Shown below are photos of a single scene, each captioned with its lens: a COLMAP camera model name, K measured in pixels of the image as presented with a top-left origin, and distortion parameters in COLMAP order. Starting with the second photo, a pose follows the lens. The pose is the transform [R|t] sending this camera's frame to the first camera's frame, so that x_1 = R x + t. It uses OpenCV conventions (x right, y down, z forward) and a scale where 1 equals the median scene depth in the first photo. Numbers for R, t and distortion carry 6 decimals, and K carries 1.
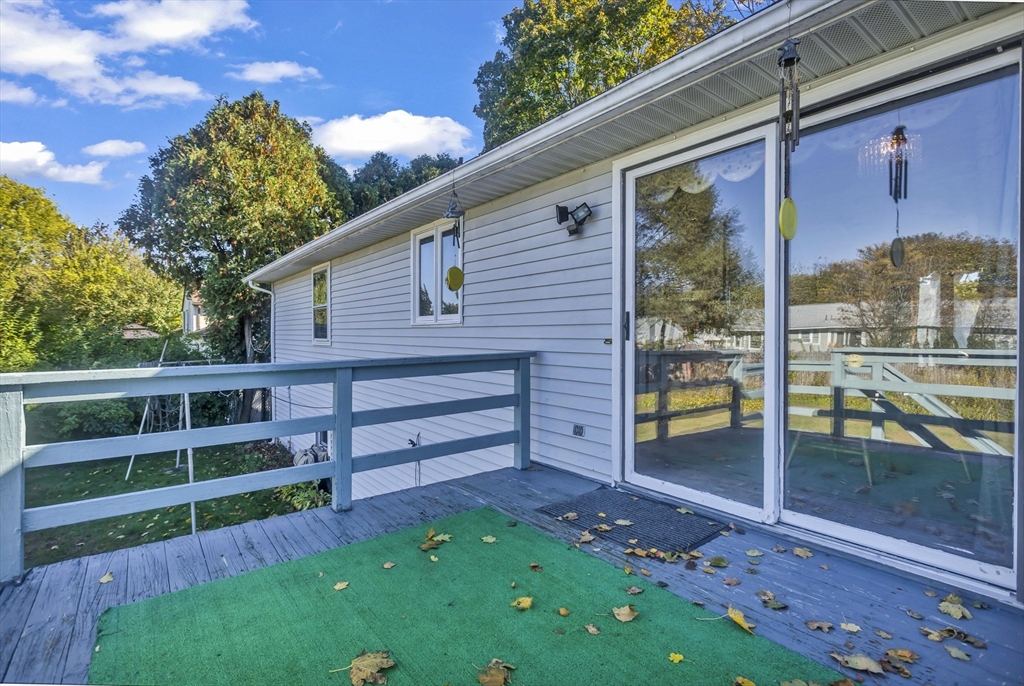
lens RADIAL K [[489.9, 0, 509.5], [0, 489.9, 336.5], [0, 0, 1]] dist [0.001406, 0.000397]
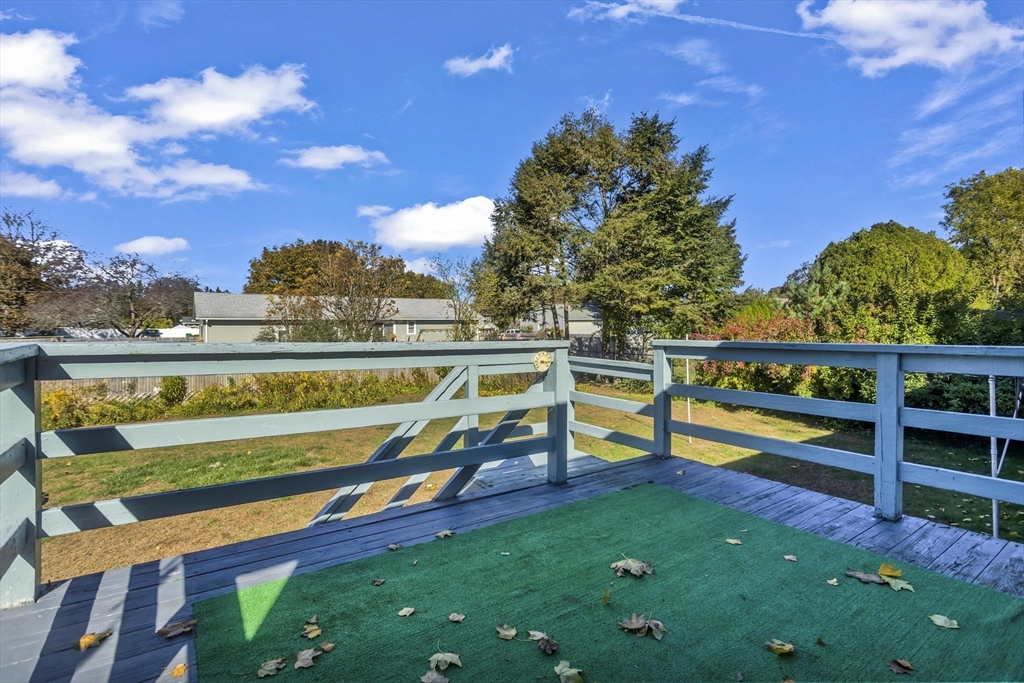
lens RADIAL K [[480.7, 0, 520.1], [0, 480.7, 337.6], [0, 0, 1]] dist [-0.000383, -0.000116]
pose [[-0.034296, 0.024991, -0.999099, 0.593529], [0.001823, 0.999687, 0.024943, 0.020196], [0.999410, -0.000966, -0.034331, 0.452639]]
